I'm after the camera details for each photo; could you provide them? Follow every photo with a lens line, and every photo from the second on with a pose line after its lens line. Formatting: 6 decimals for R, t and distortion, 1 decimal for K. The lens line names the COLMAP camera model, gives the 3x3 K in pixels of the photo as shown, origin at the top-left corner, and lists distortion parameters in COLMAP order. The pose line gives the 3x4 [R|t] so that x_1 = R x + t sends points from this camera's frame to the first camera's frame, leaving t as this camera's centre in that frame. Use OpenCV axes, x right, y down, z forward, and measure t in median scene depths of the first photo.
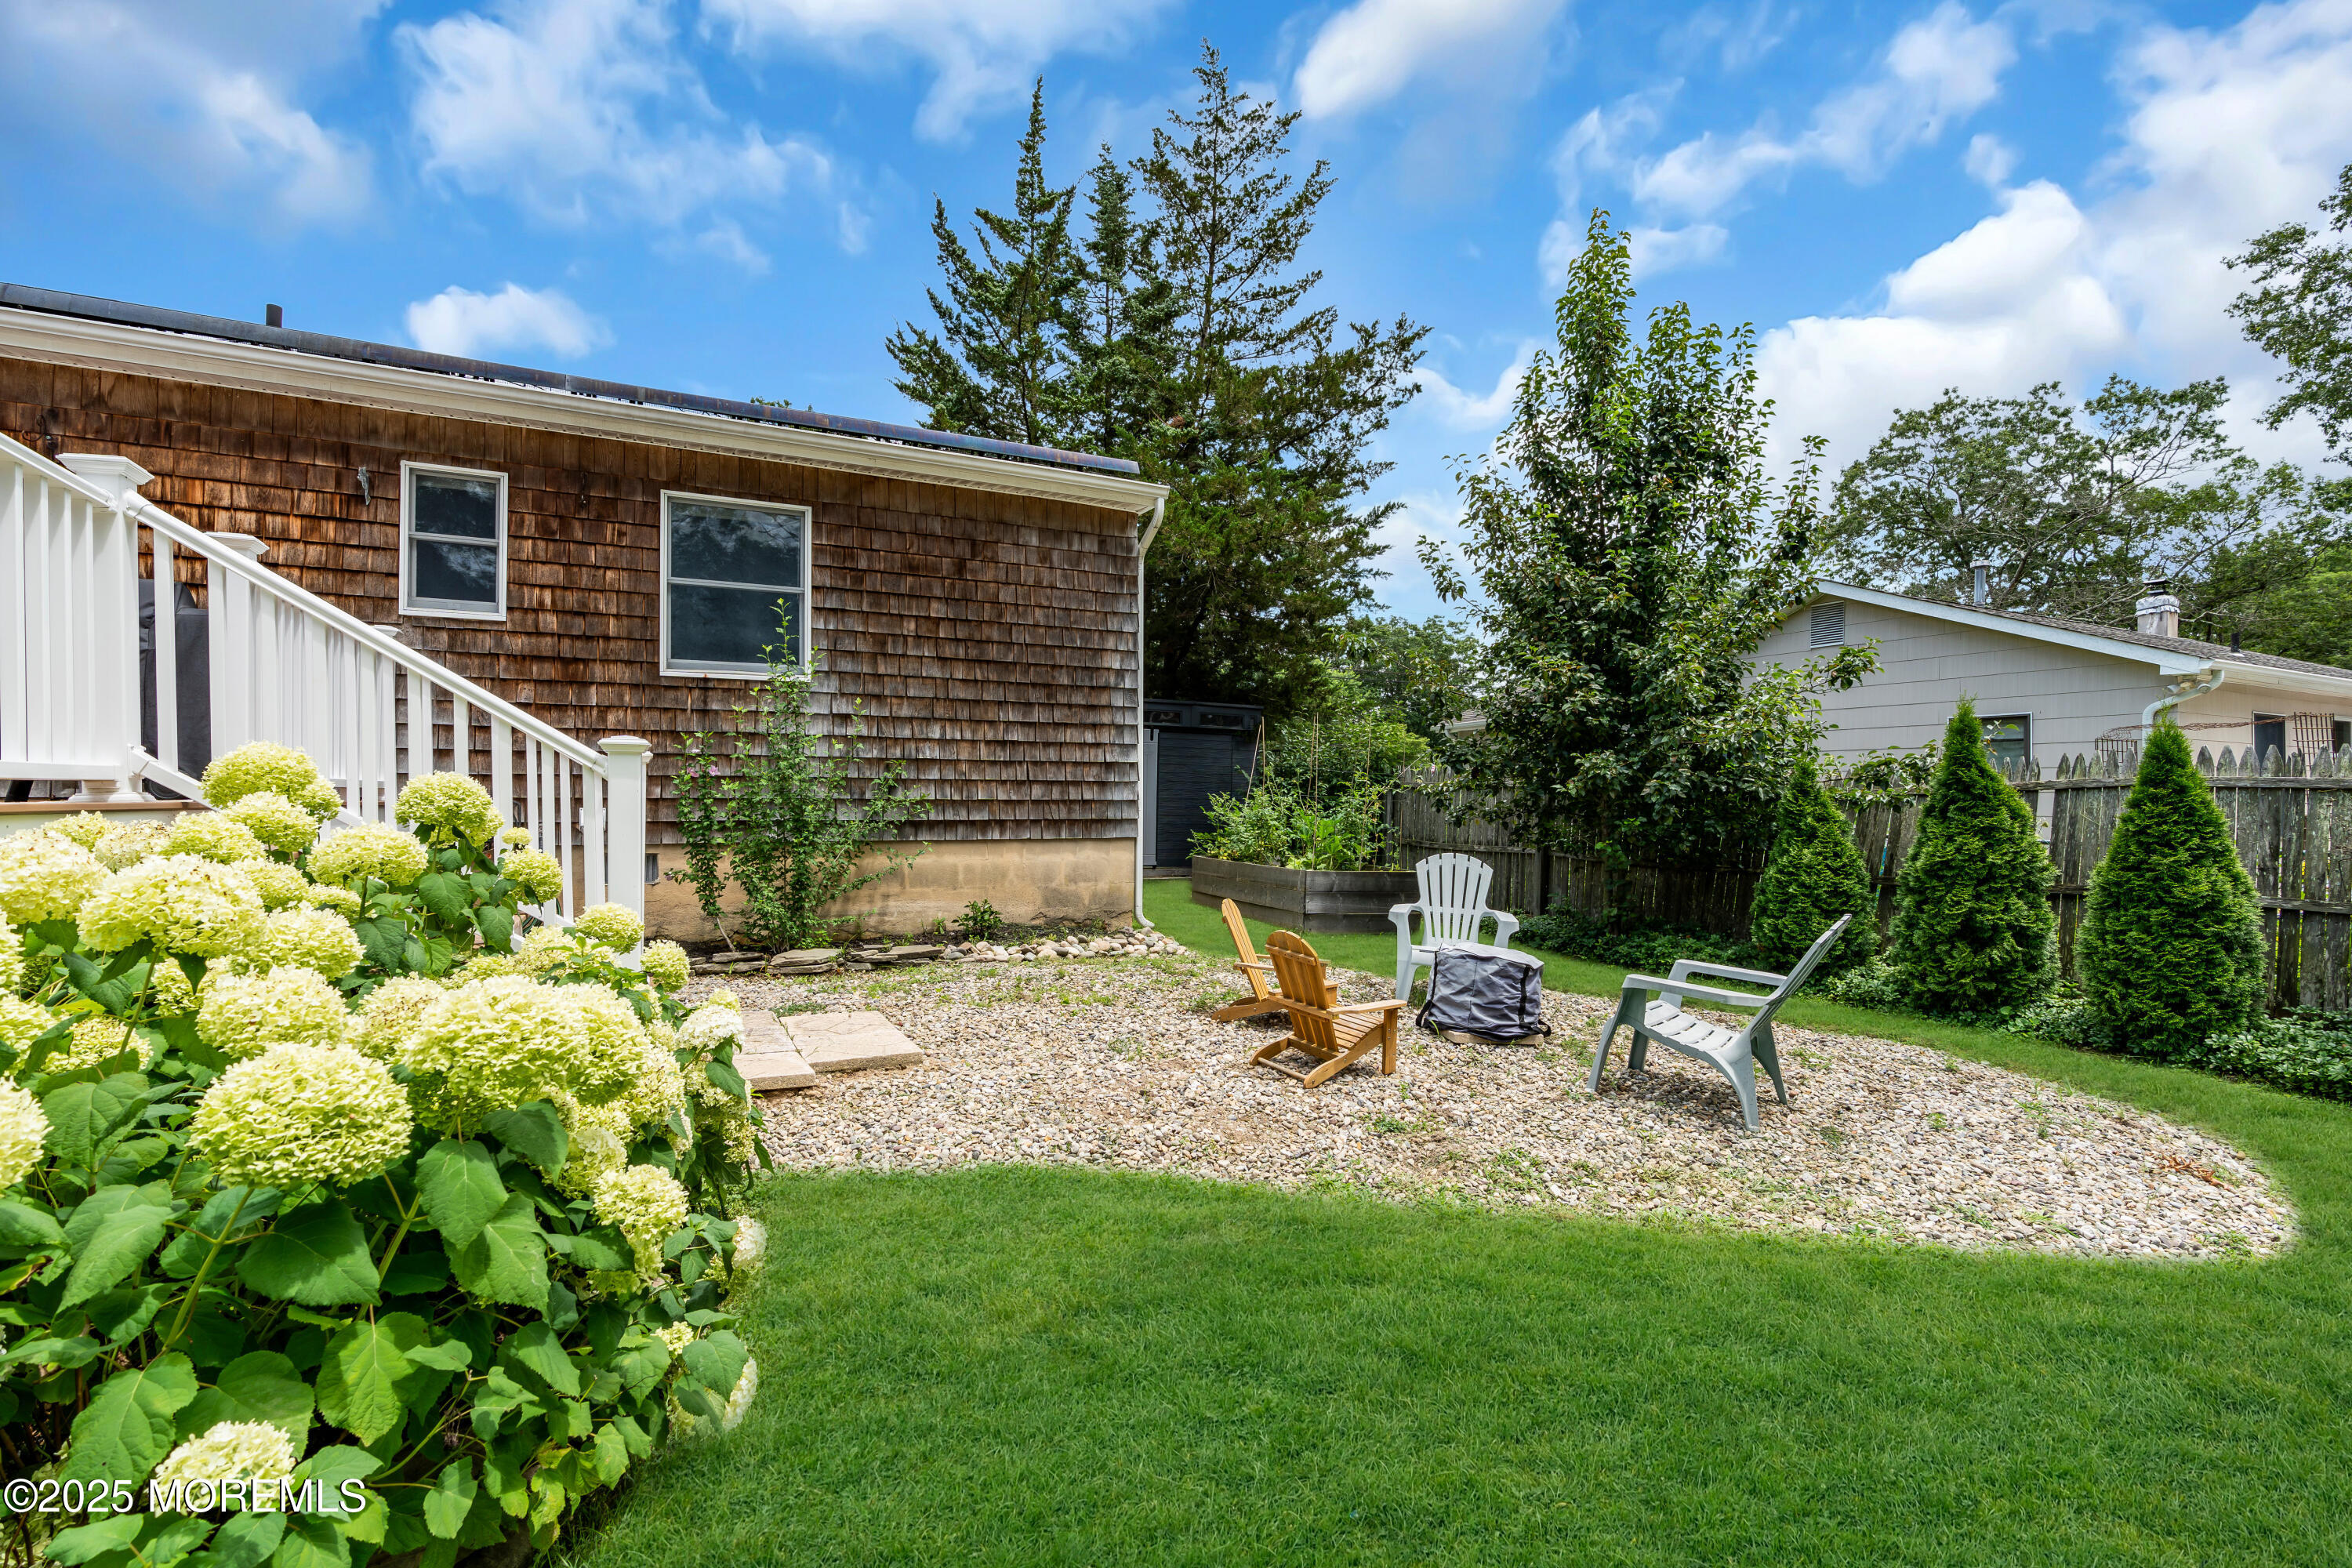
lens RADIAL K [[1054.8, 0, 1181.2], [0, 1054.8, 781.5], [0, 0, 1]] dist [-0.011141, 0.003217]
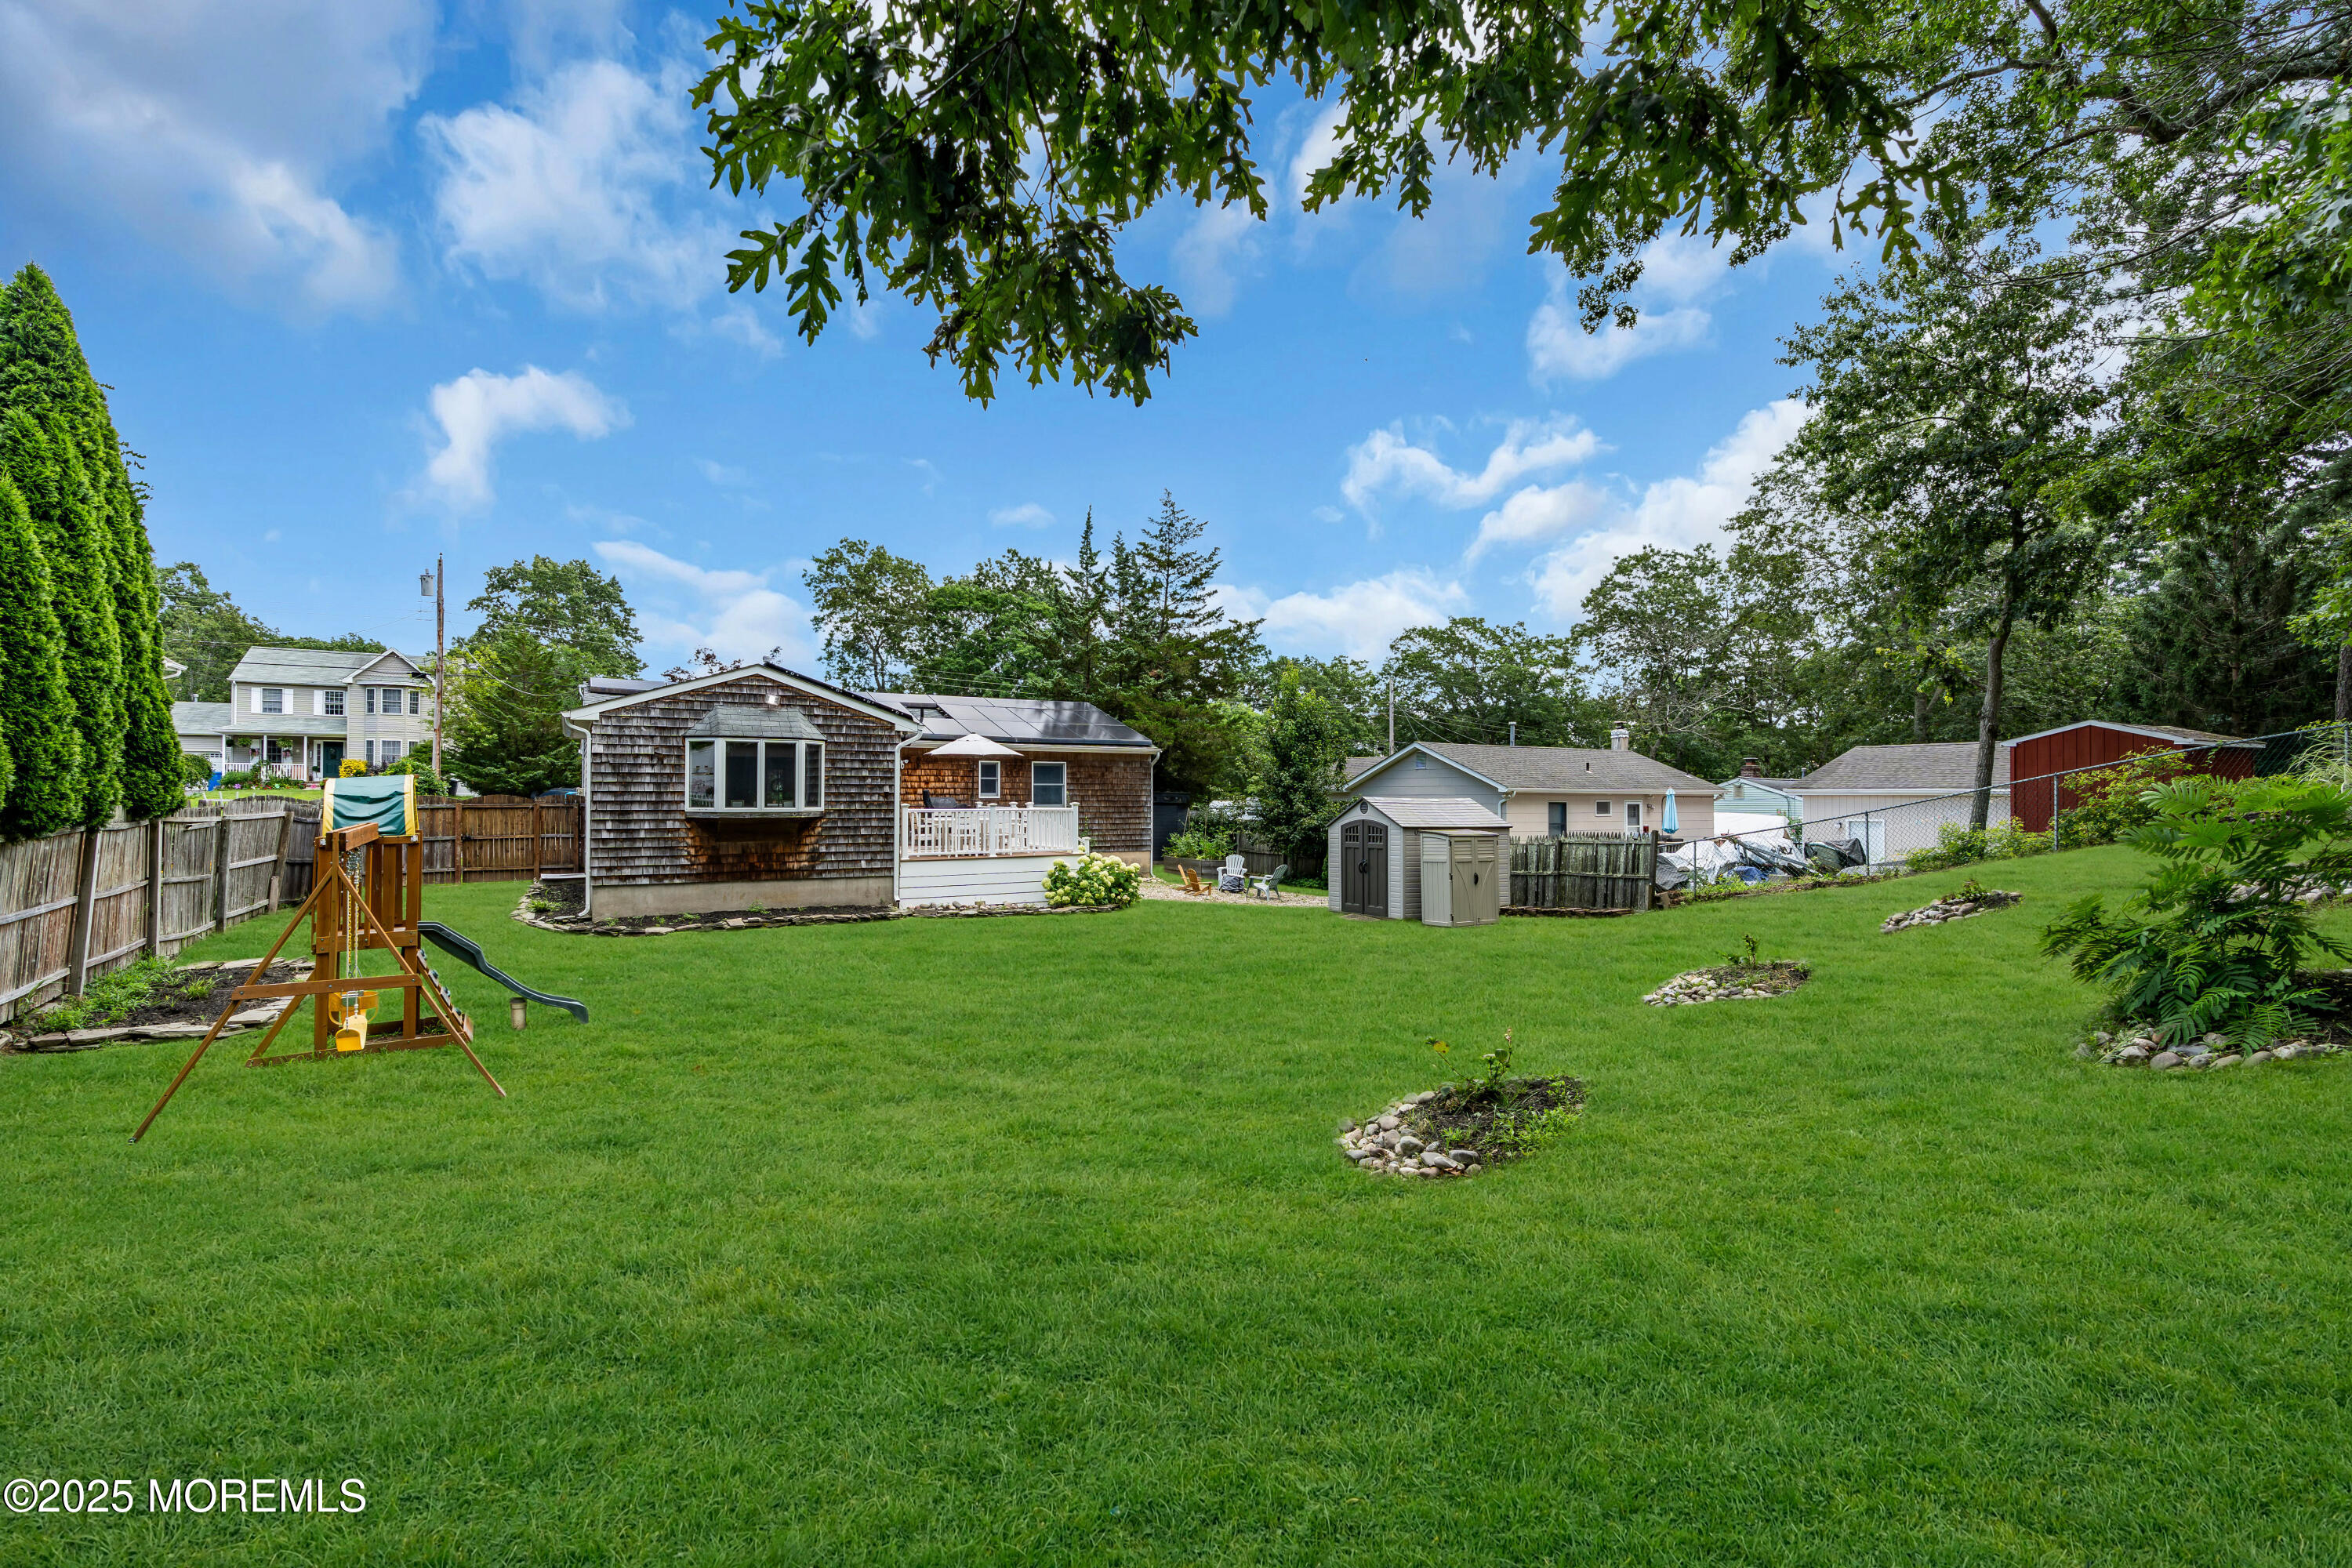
lens RADIAL K [[1054.8, 0, 1185.3], [0, 1054.8, 786.6], [0, 0, 1]] dist [-0.011141, 0.003217]
pose [[0.997842, -0.000439, 0.065662, -0.168194], [0.000208, 0.999994, 0.003523, -0.176908], [-0.065663, -0.003501, 0.997836, -2.585296]]
